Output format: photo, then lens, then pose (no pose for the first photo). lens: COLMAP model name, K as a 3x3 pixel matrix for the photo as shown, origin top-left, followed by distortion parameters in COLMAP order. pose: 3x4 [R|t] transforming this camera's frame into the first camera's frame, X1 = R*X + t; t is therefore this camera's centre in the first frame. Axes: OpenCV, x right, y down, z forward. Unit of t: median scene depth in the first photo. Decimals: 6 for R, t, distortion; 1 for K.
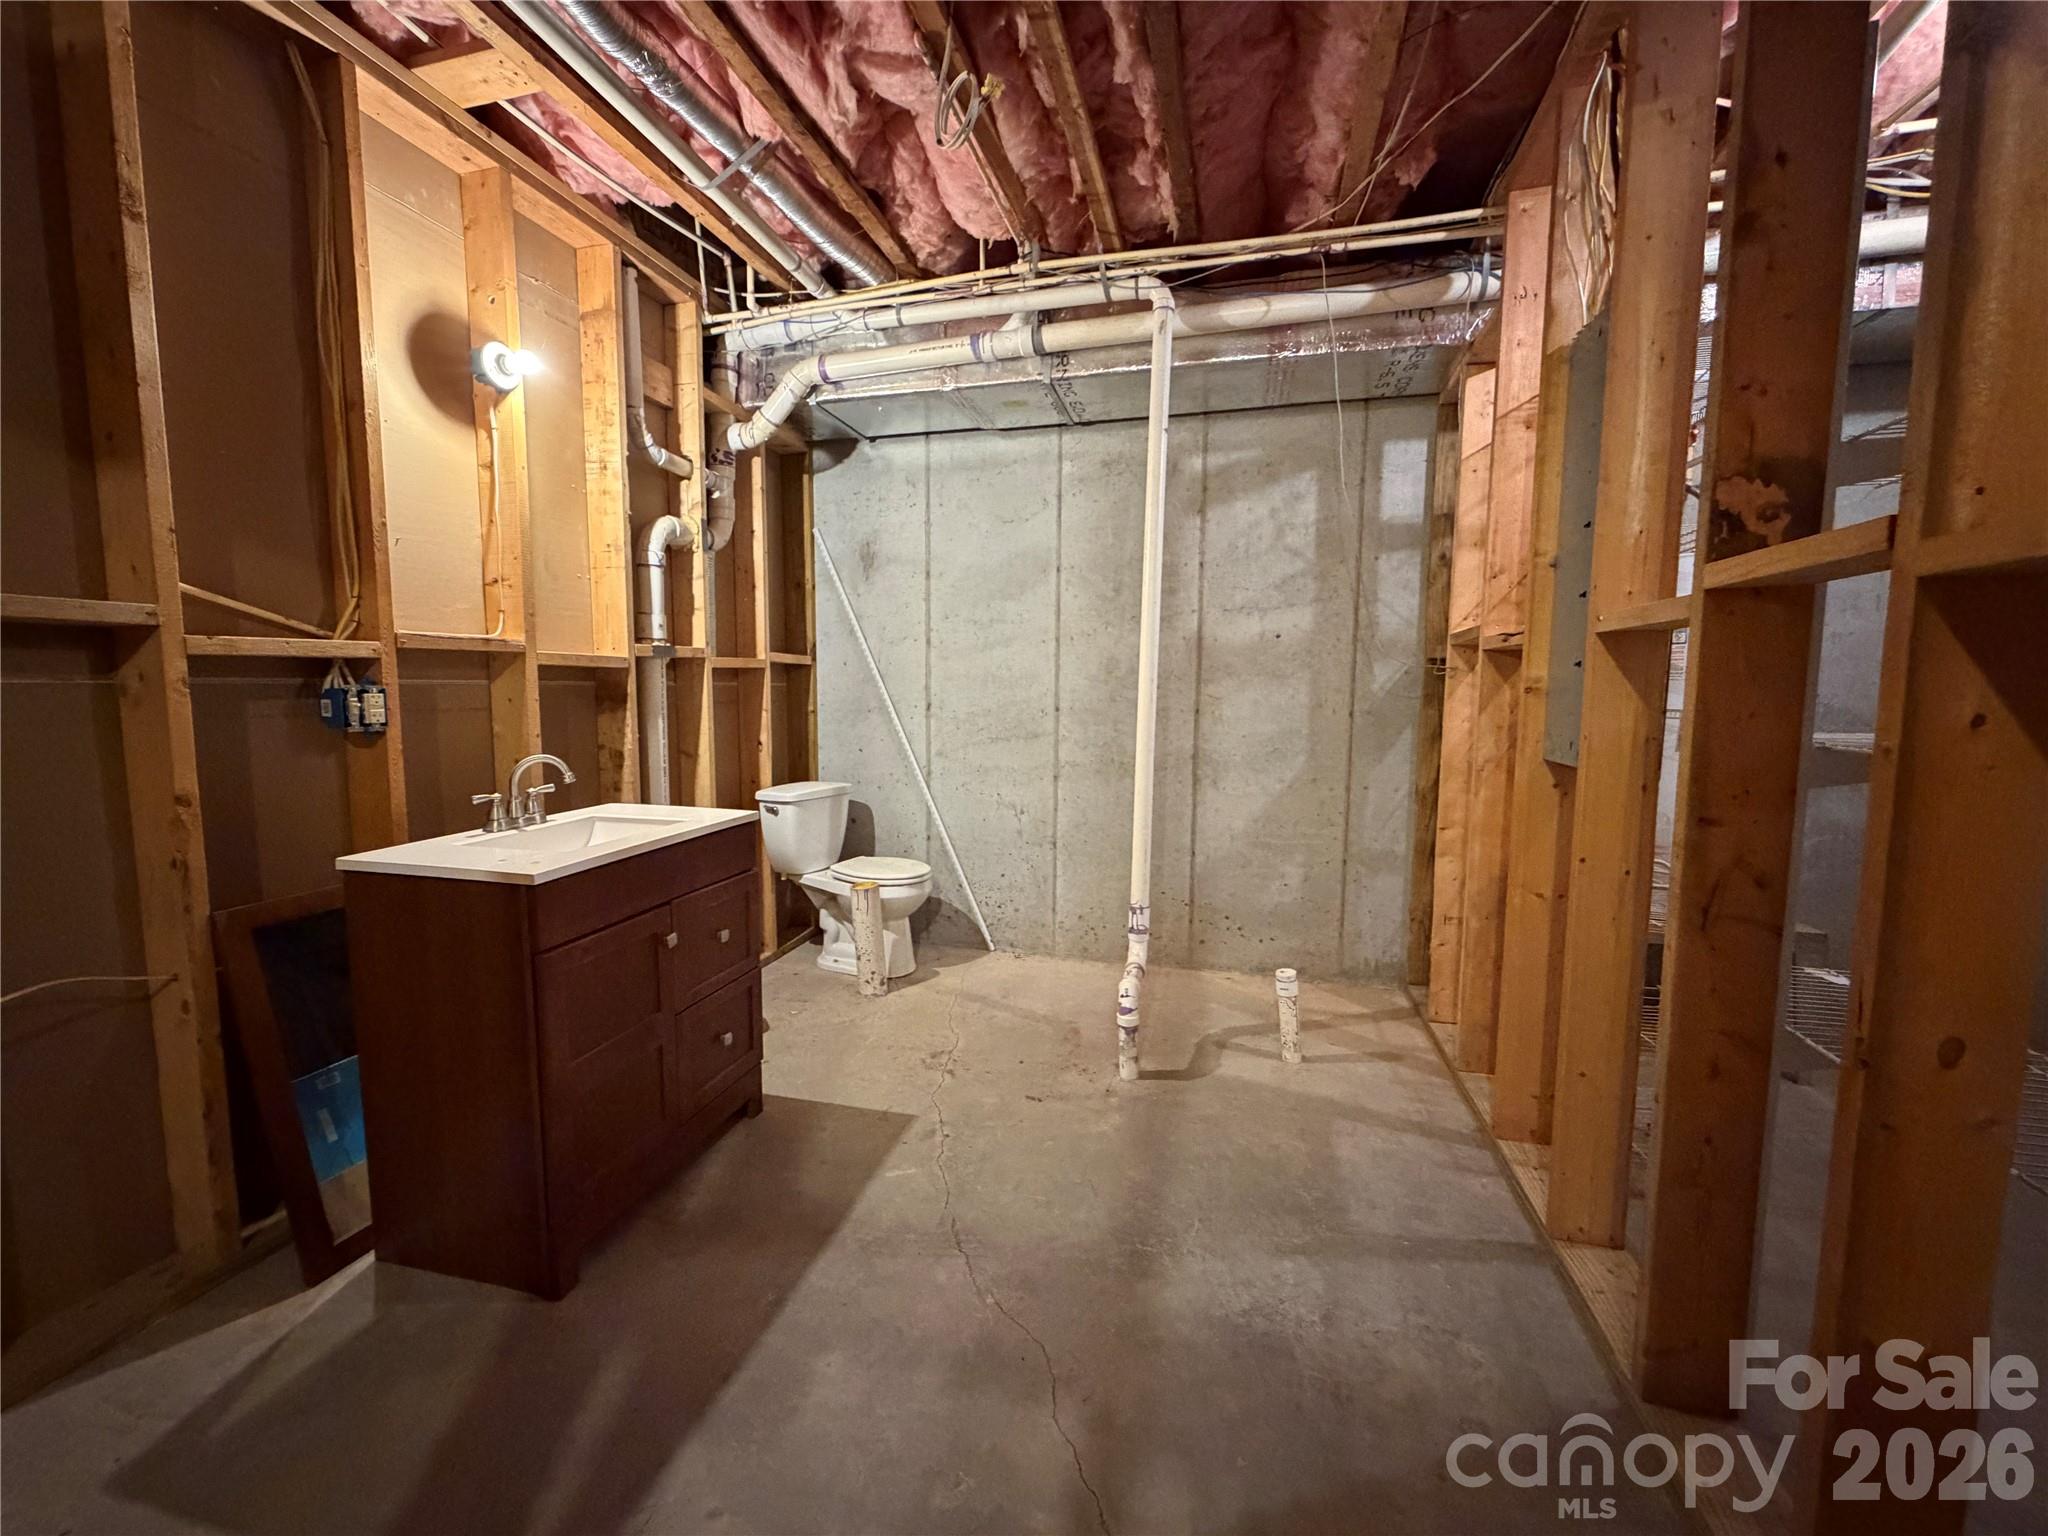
lens RADIAL K [[817.2, 0, 1016.9], [0, 817.2, 768.1], [0, 0, 1]] dist [0.000591, -0.000207]
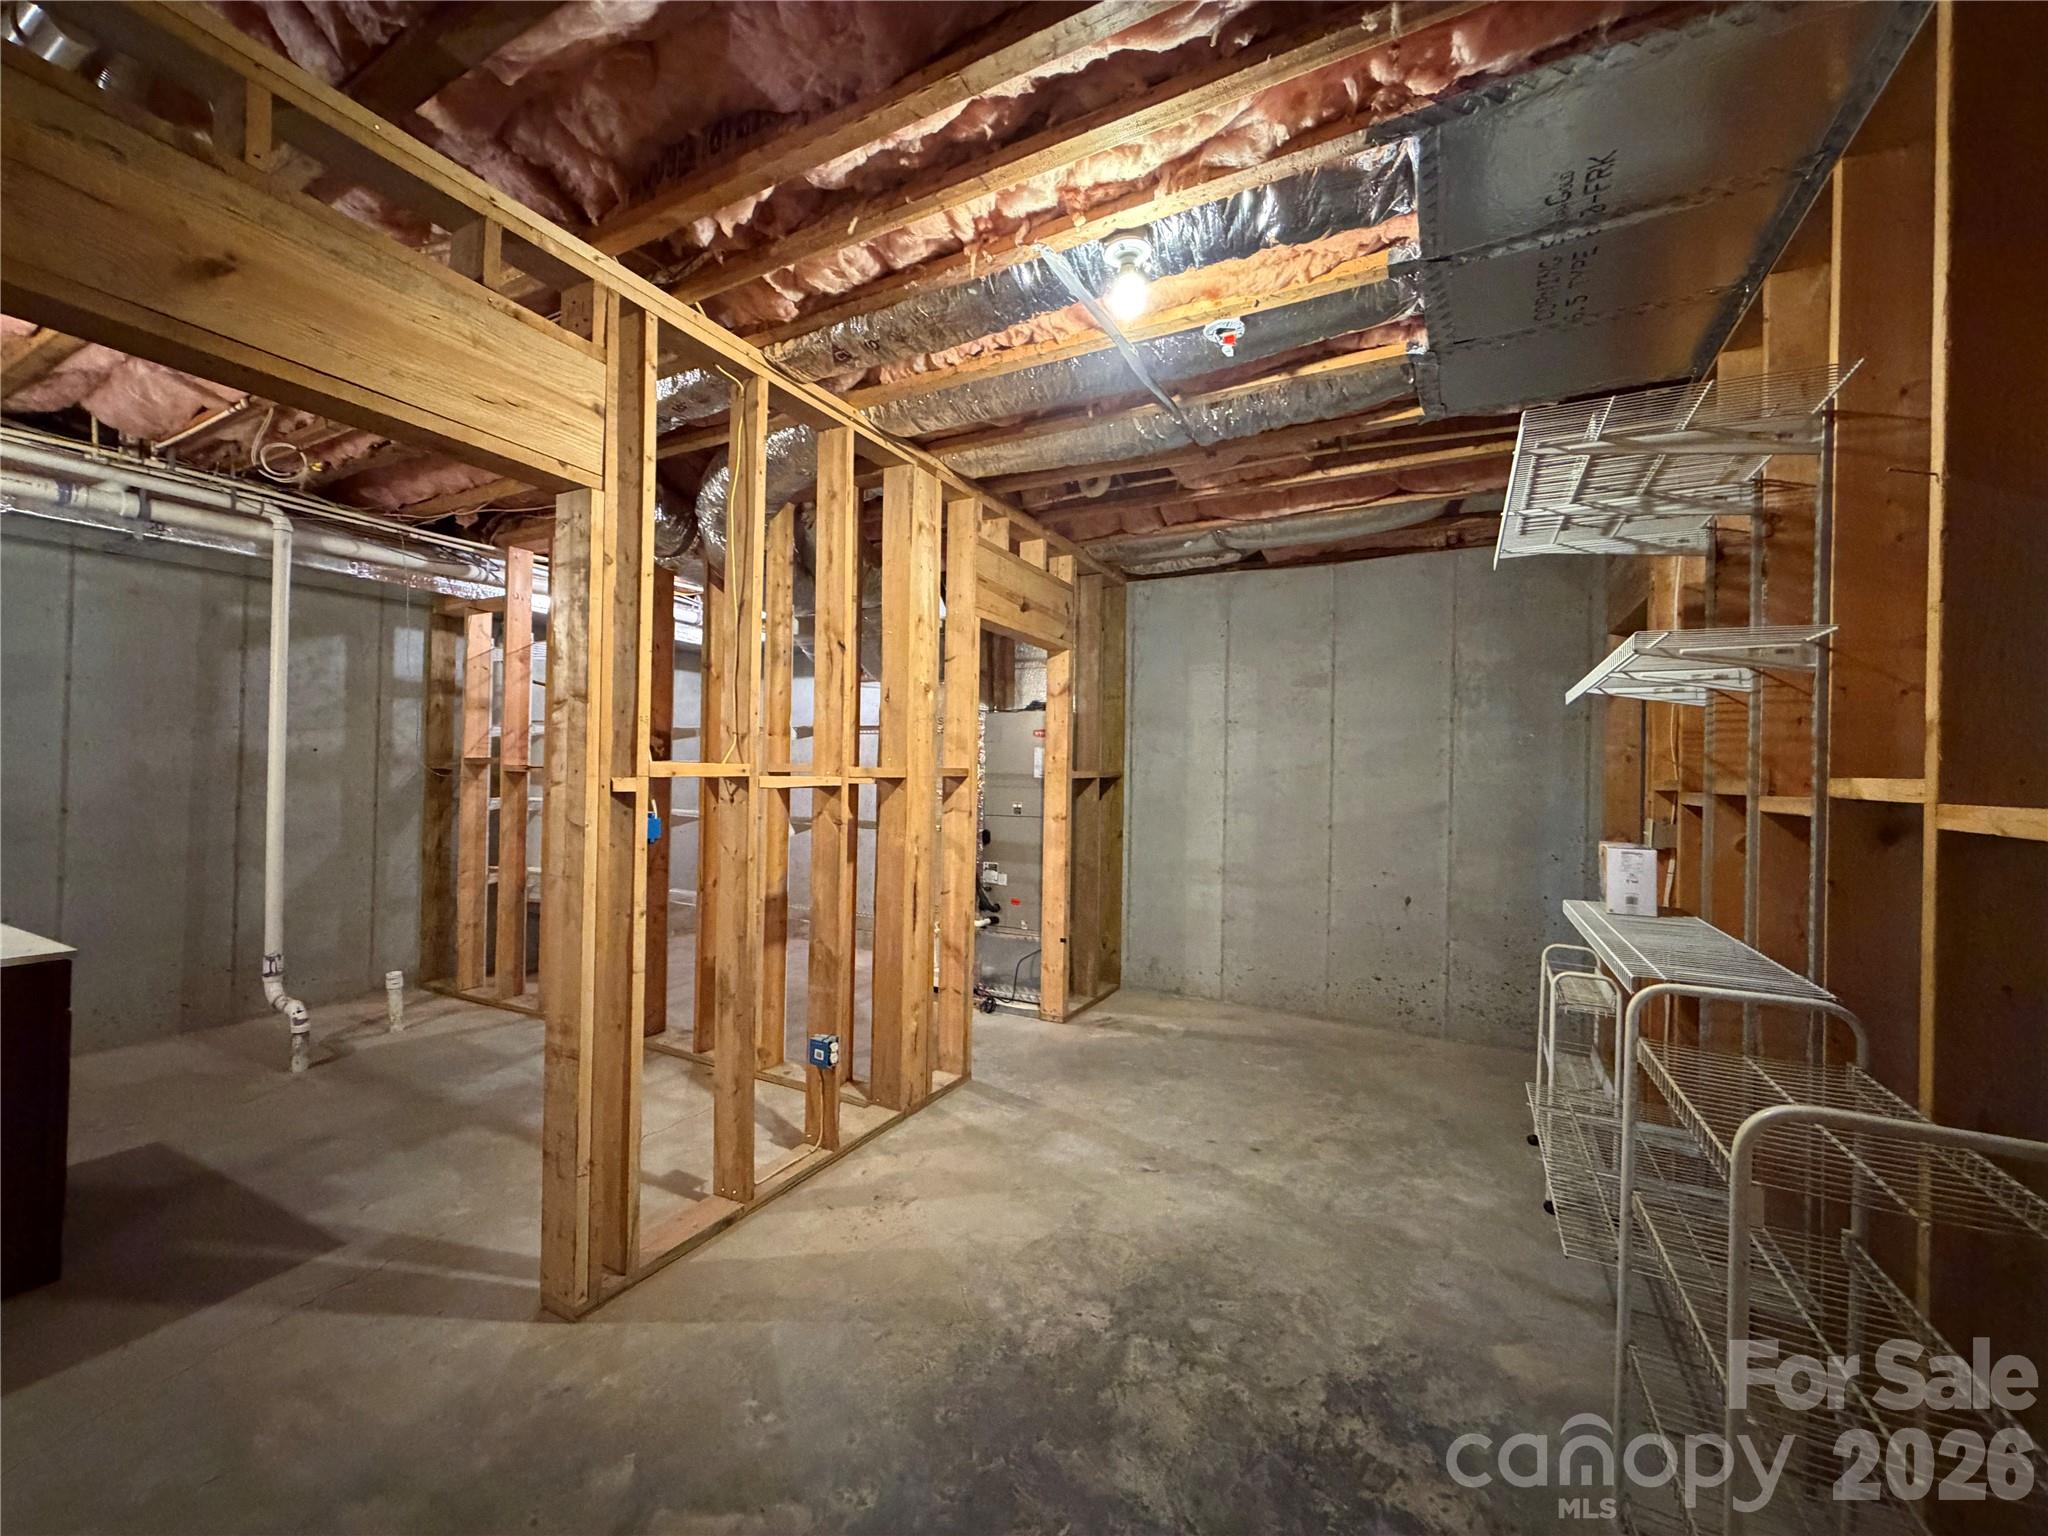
lens RADIAL K [[817.2, 0, 1016.9], [0, 817.2, 768.1], [0, 0, 1]] dist [0.000591, -0.000207]
pose [[0.226868, 0.004726, 0.973914, -0.771642], [0.079241, 0.996583, -0.023294, -0.008592], [-0.970697, 0.082458, 0.225718, -0.449286]]
